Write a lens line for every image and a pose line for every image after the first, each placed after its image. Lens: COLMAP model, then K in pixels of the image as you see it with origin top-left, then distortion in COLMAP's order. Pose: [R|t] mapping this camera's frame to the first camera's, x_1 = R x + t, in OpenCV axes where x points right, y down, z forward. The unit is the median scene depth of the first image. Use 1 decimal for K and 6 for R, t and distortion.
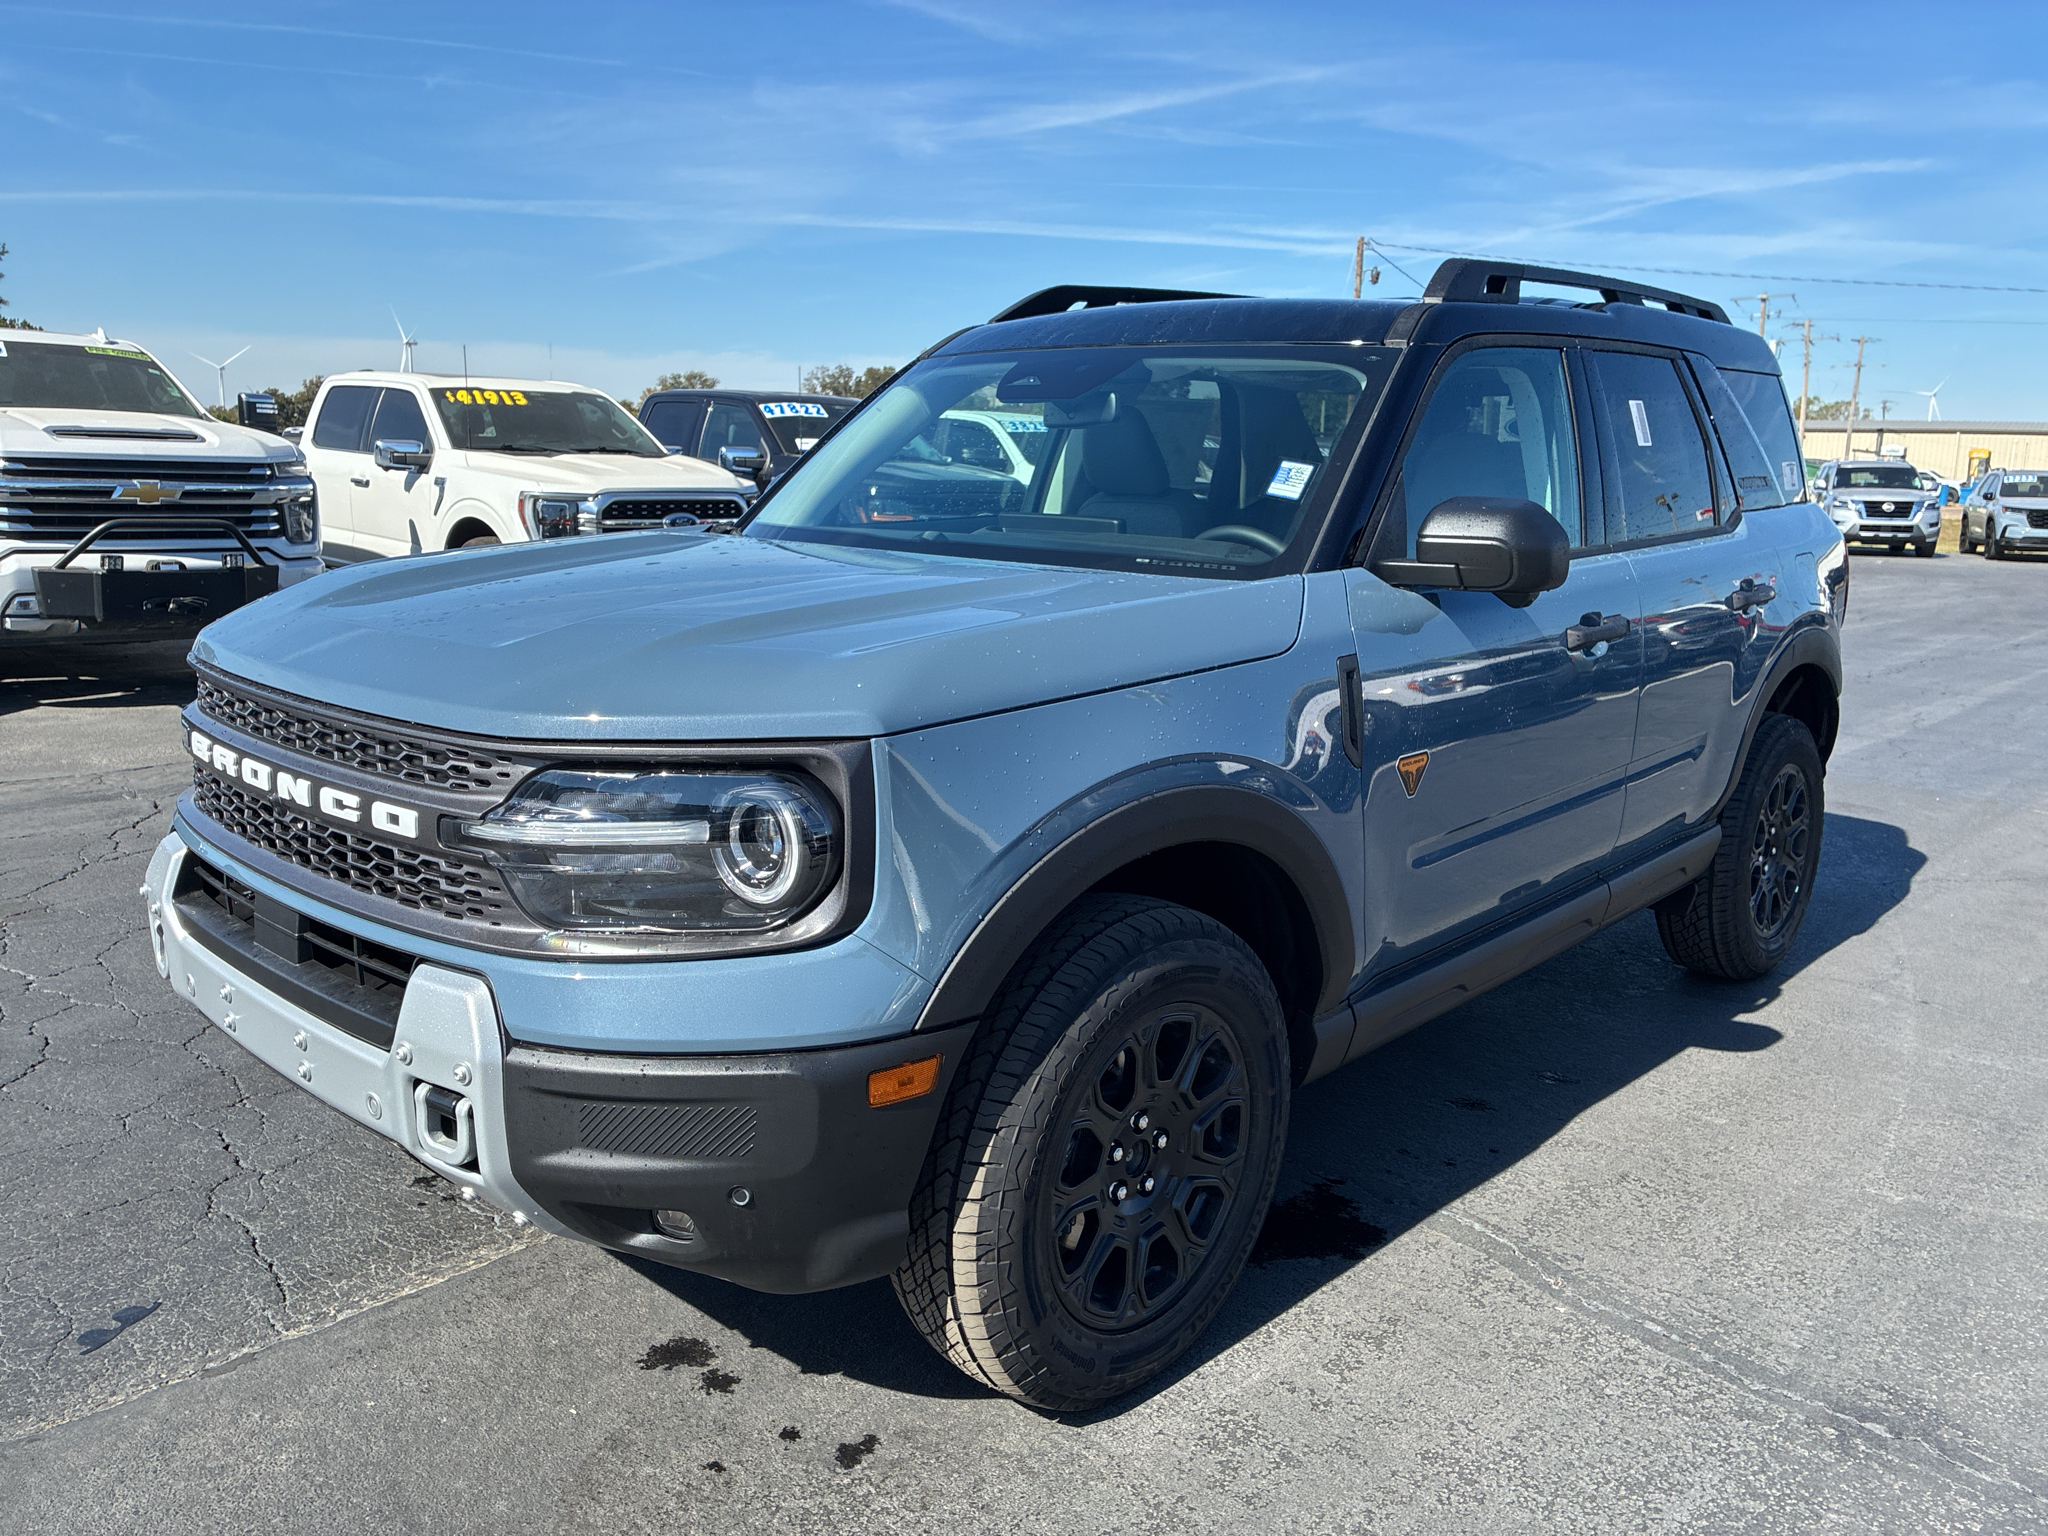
lens RADIAL K [[1589.5, 0, 1013.1], [0, 1589.5, 767.2], [0, 0, 1]] dist [0.060532, -0.084184]
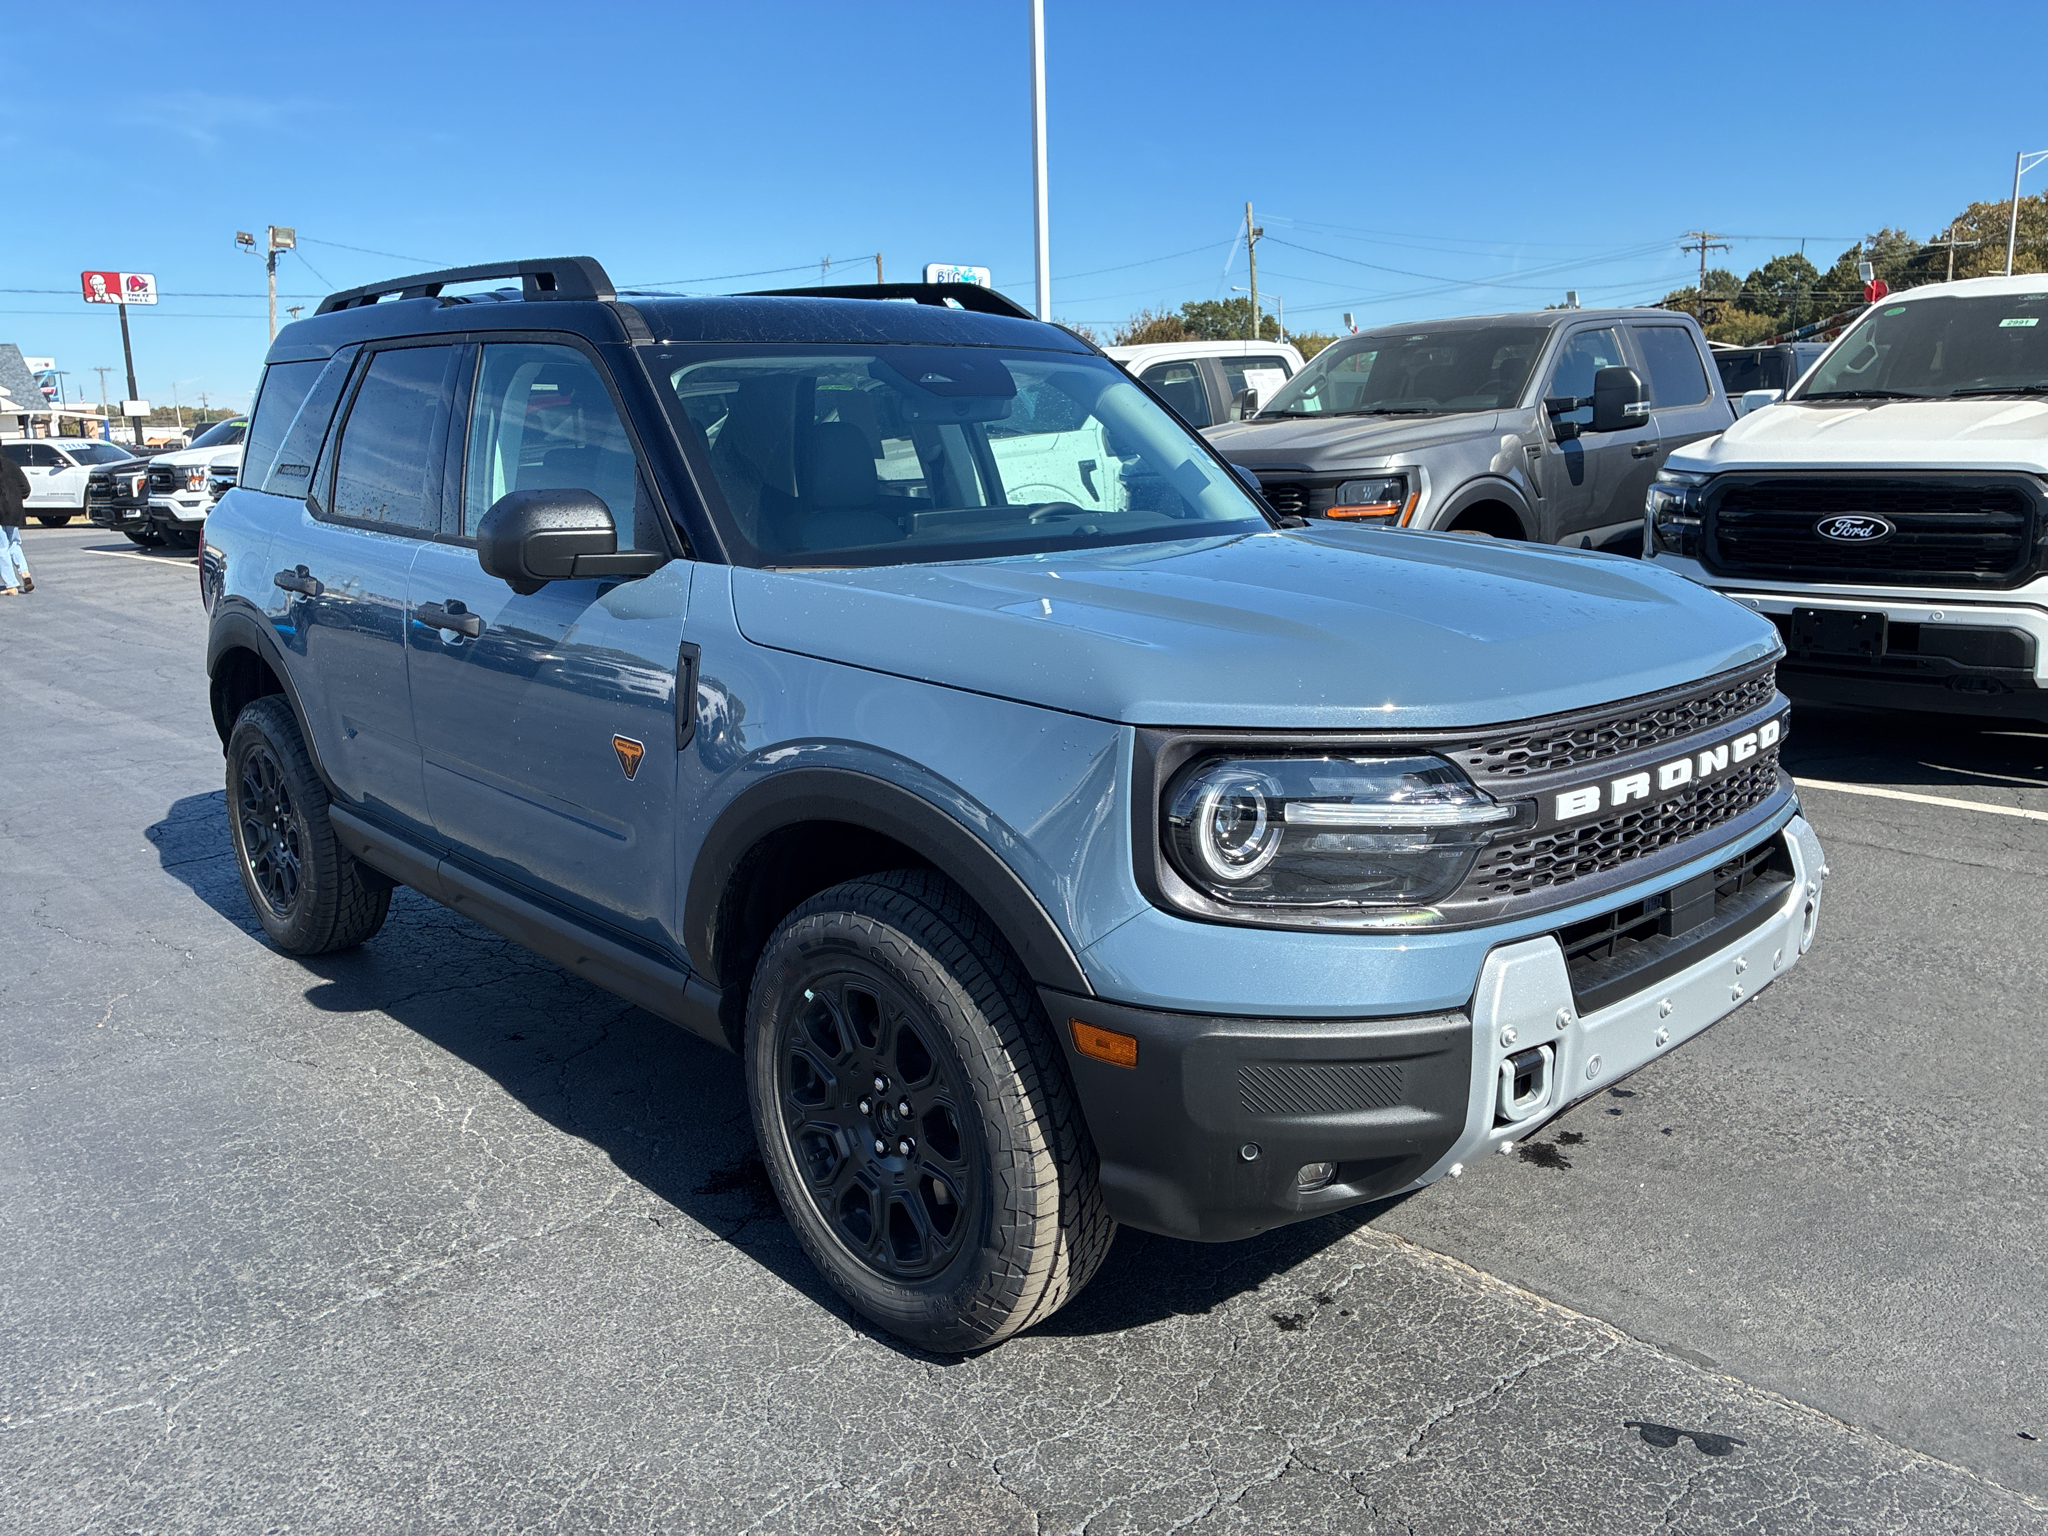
lens RADIAL K [[1589.5, 0, 1044.1], [0, 1589.5, 787.4], [0, 0, 1]] dist [0.060532, -0.084184]
pose [[0.019894, -0.239772, 0.970625, -1.475887], [0.211861, 0.949782, 0.230281, -0.308826], [-0.977097, 0.201056, 0.069693, 1.322280]]
